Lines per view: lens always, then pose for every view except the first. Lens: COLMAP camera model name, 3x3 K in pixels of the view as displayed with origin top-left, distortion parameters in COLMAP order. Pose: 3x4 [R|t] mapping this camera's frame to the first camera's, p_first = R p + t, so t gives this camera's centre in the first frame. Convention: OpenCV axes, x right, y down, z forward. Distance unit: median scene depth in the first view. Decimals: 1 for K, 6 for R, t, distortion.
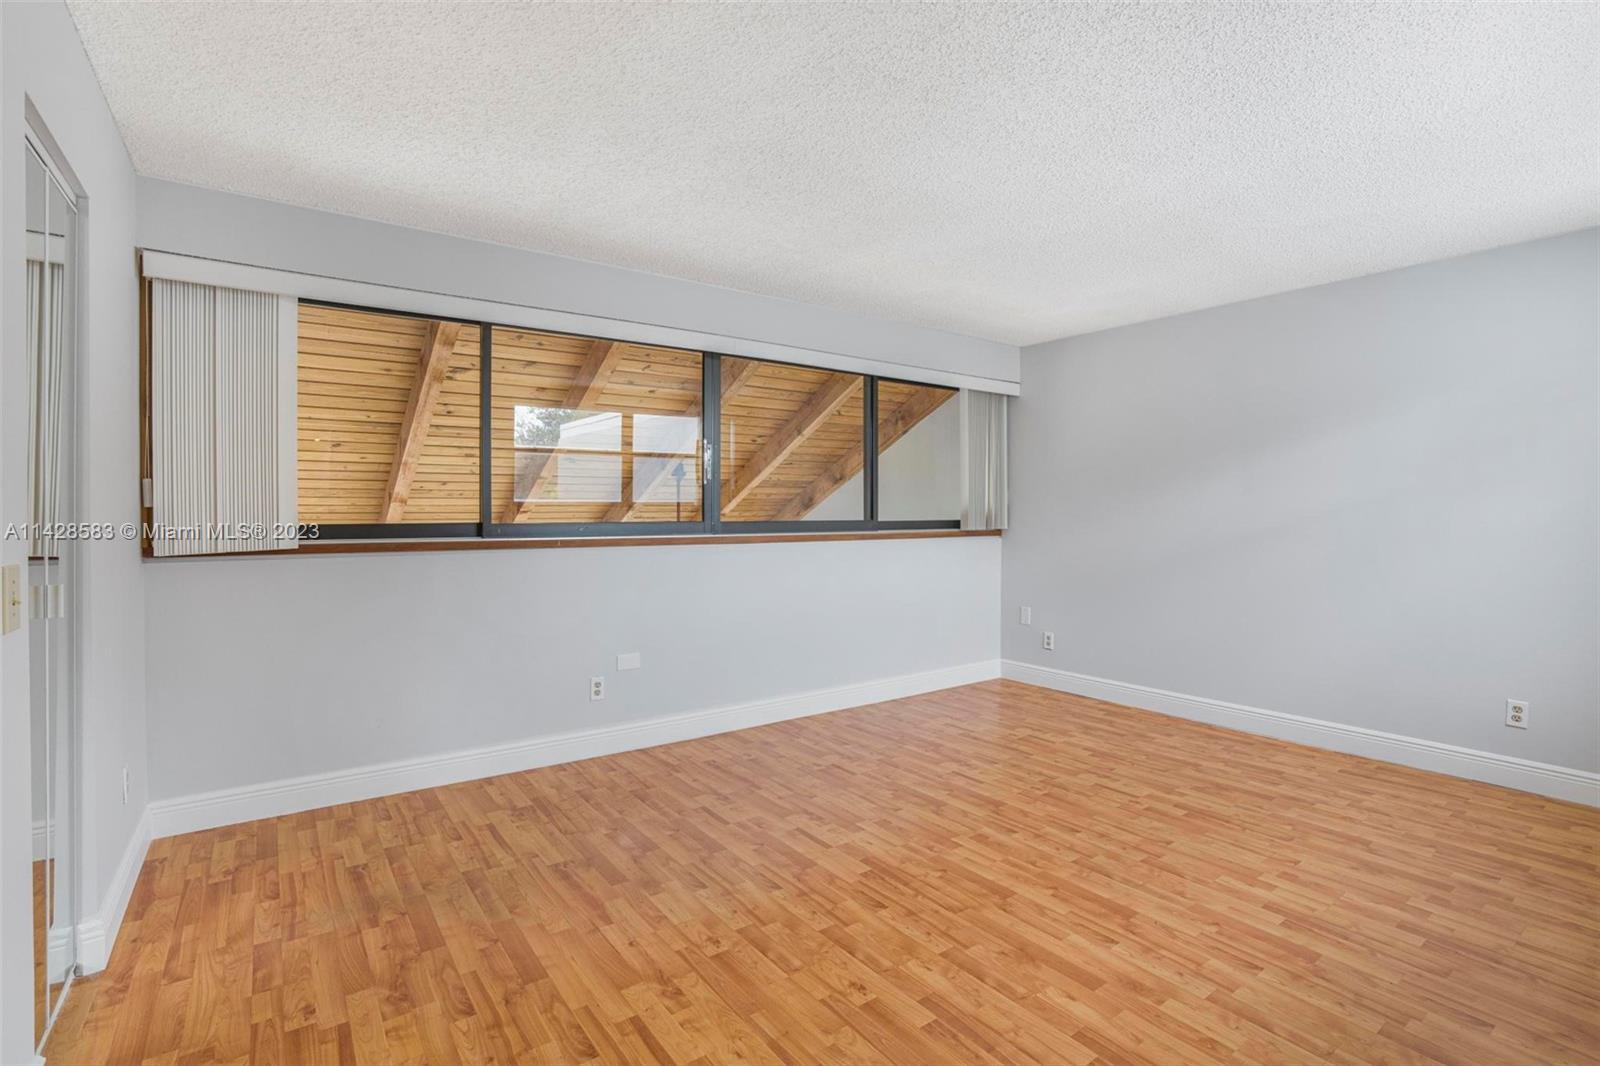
lens RADIAL K [[739.9, 0, 798.7], [0, 739.9, 519.6], [0, 0, 1]] dist [-0.027663, 0.008384]
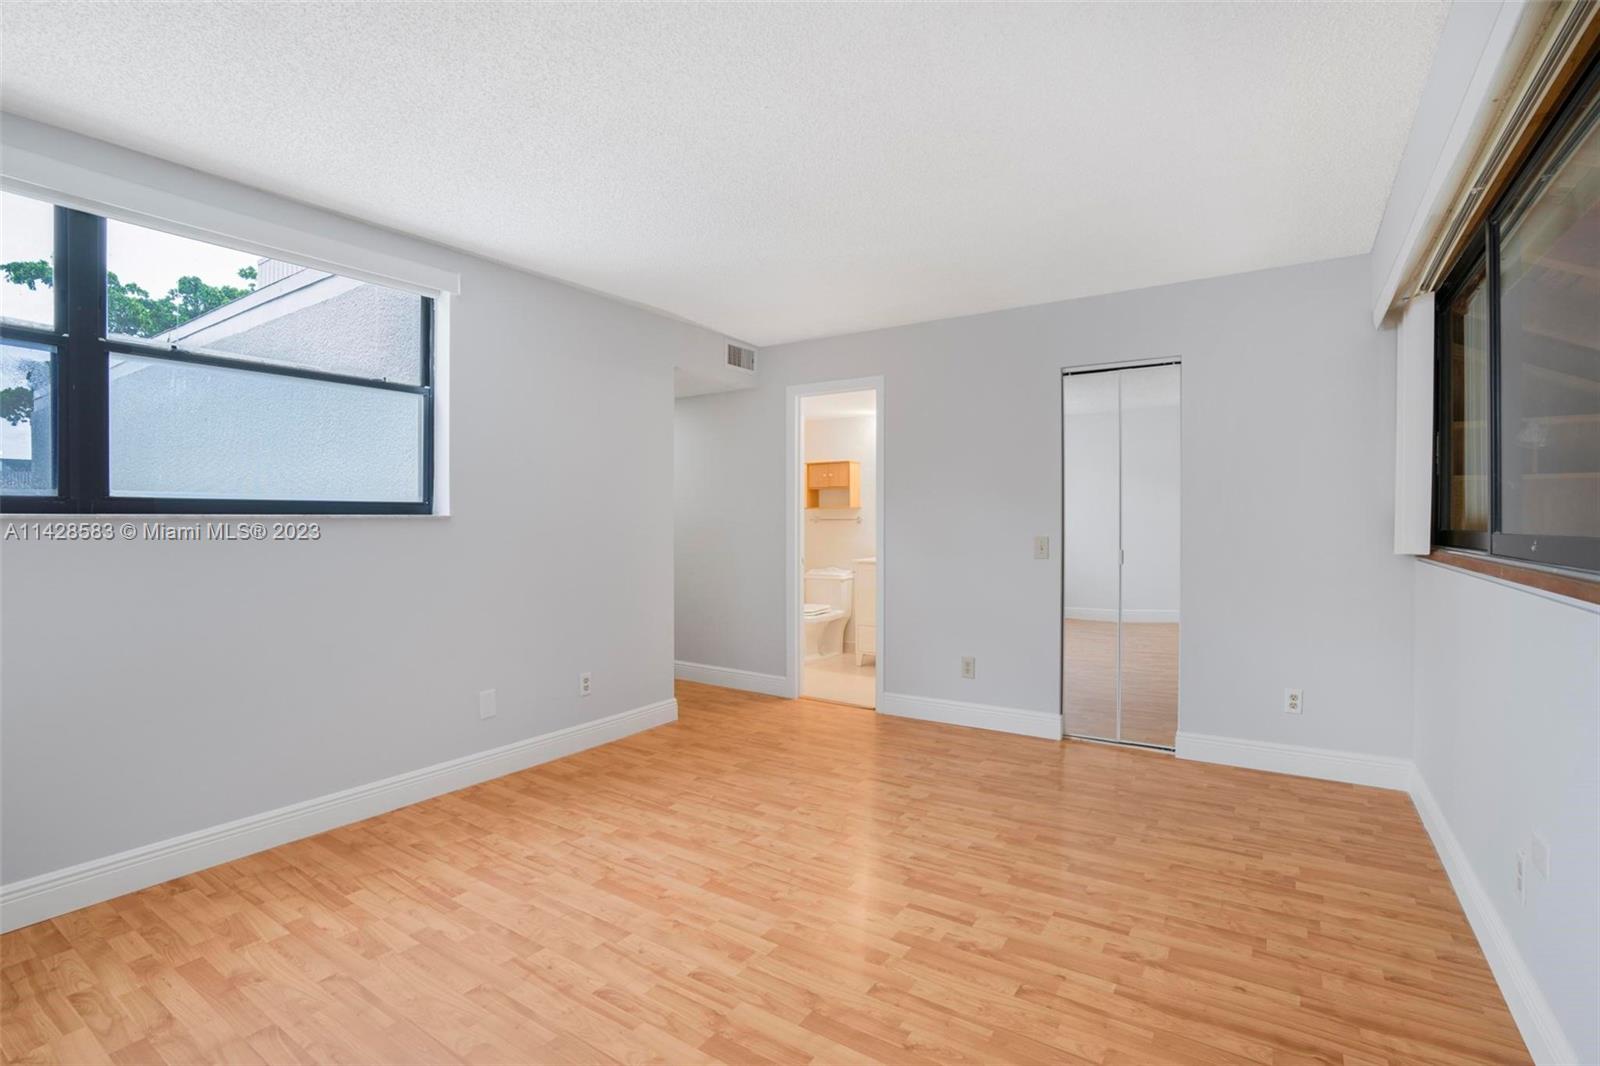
lens RADIAL K [[739.9, 0, 797.1], [0, 739.9, 531.6], [0, 0, 1]] dist [-0.027663, 0.008384]
pose [[-0.935679, 0.002969, -0.352840, 0.524777], [-0.003854, 0.999819, 0.018634, -0.004858], [0.352831, 0.018796, -0.935498, 1.974784]]
